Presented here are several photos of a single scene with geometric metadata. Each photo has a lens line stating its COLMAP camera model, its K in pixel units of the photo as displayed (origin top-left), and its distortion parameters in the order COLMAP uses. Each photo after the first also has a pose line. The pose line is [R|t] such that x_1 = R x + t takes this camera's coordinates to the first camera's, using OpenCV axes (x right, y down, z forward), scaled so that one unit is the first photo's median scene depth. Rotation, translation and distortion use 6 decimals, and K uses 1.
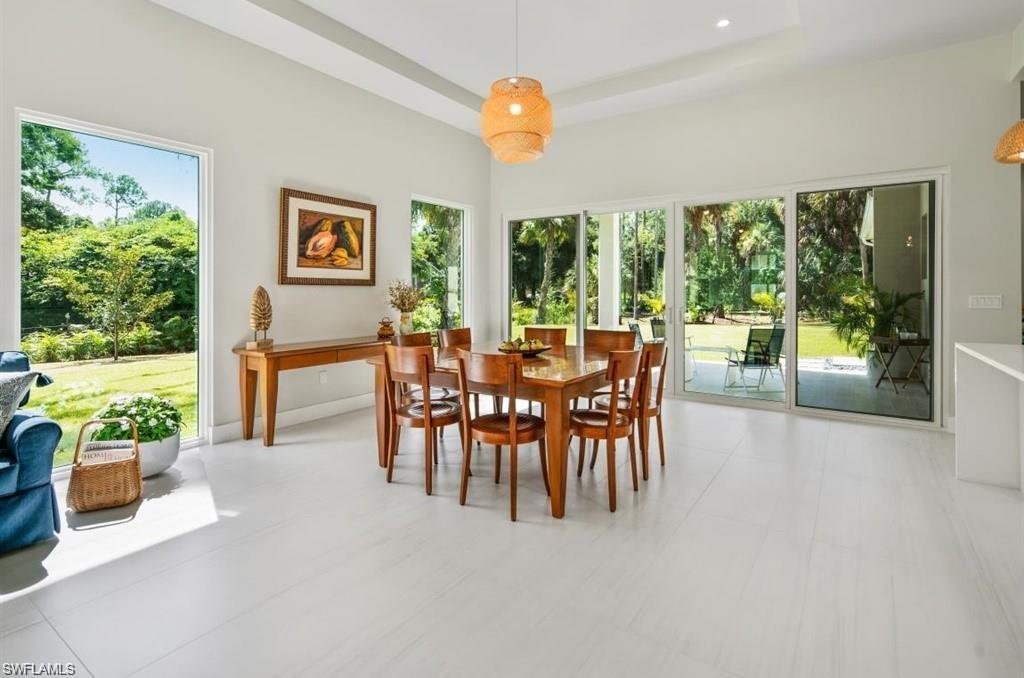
lens RADIAL K [[505.5, 0, 508.1], [0, 505.5, 294.0], [0, 0, 1]] dist [-0.000005, 0.000015]
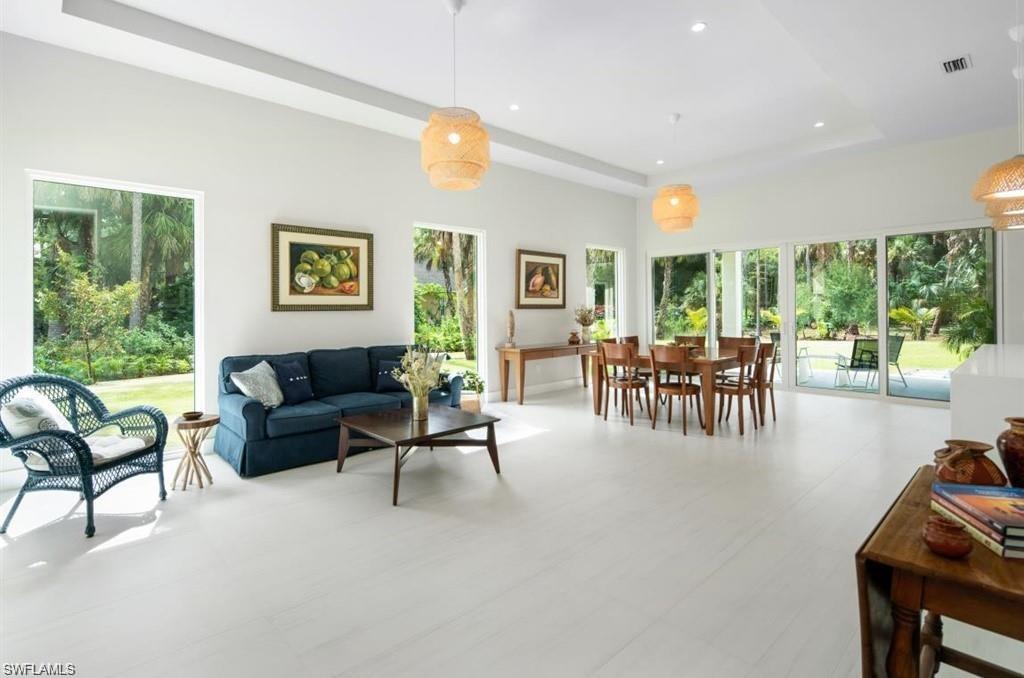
lens RADIAL K [[496.5, 0, 506.8], [0, 496.5, 310.2], [0, 0, 1]] dist [-0.000357, -0.000334]
pose [[0.975216, -0.009891, -0.221034, -0.114068], [0.009196, 0.999949, -0.004175, -0.007345], [0.221064, 0.002039, 0.975257, -0.484321]]
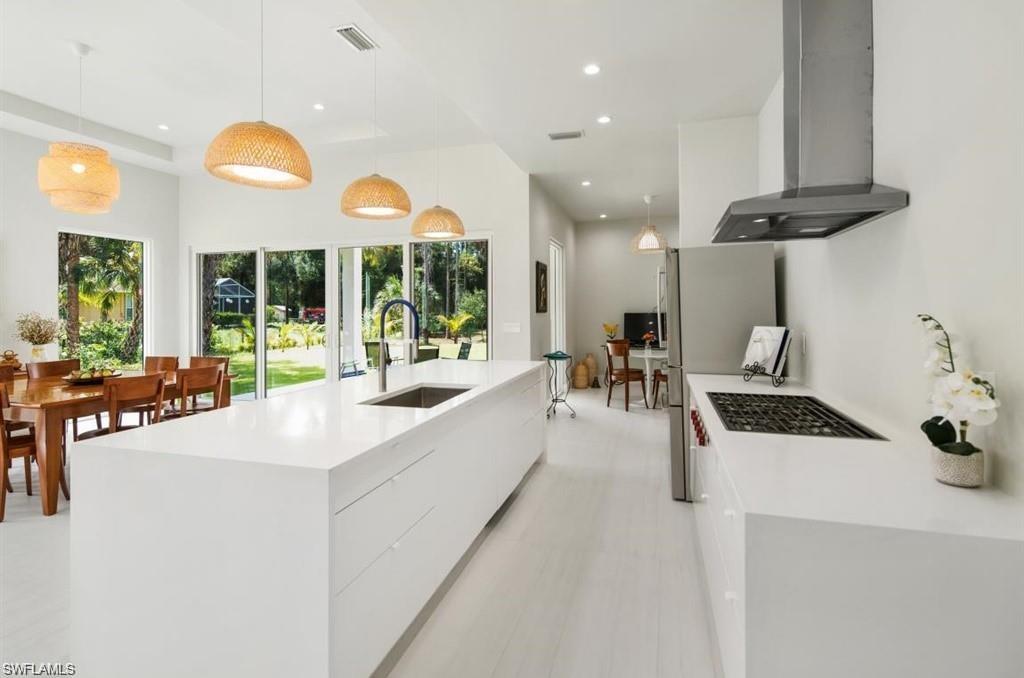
lens RADIAL K [[505.5, 0, 508.1], [0, 505.5, 294.0], [0, 0, 1]] dist [-0.000005, 0.000015]
pose [[0.950808, -0.001283, 0.309777, 0.398989], [0.013667, 0.999191, -0.037811, -0.014537], [-0.309478, 0.040185, 0.950057, -0.270023]]
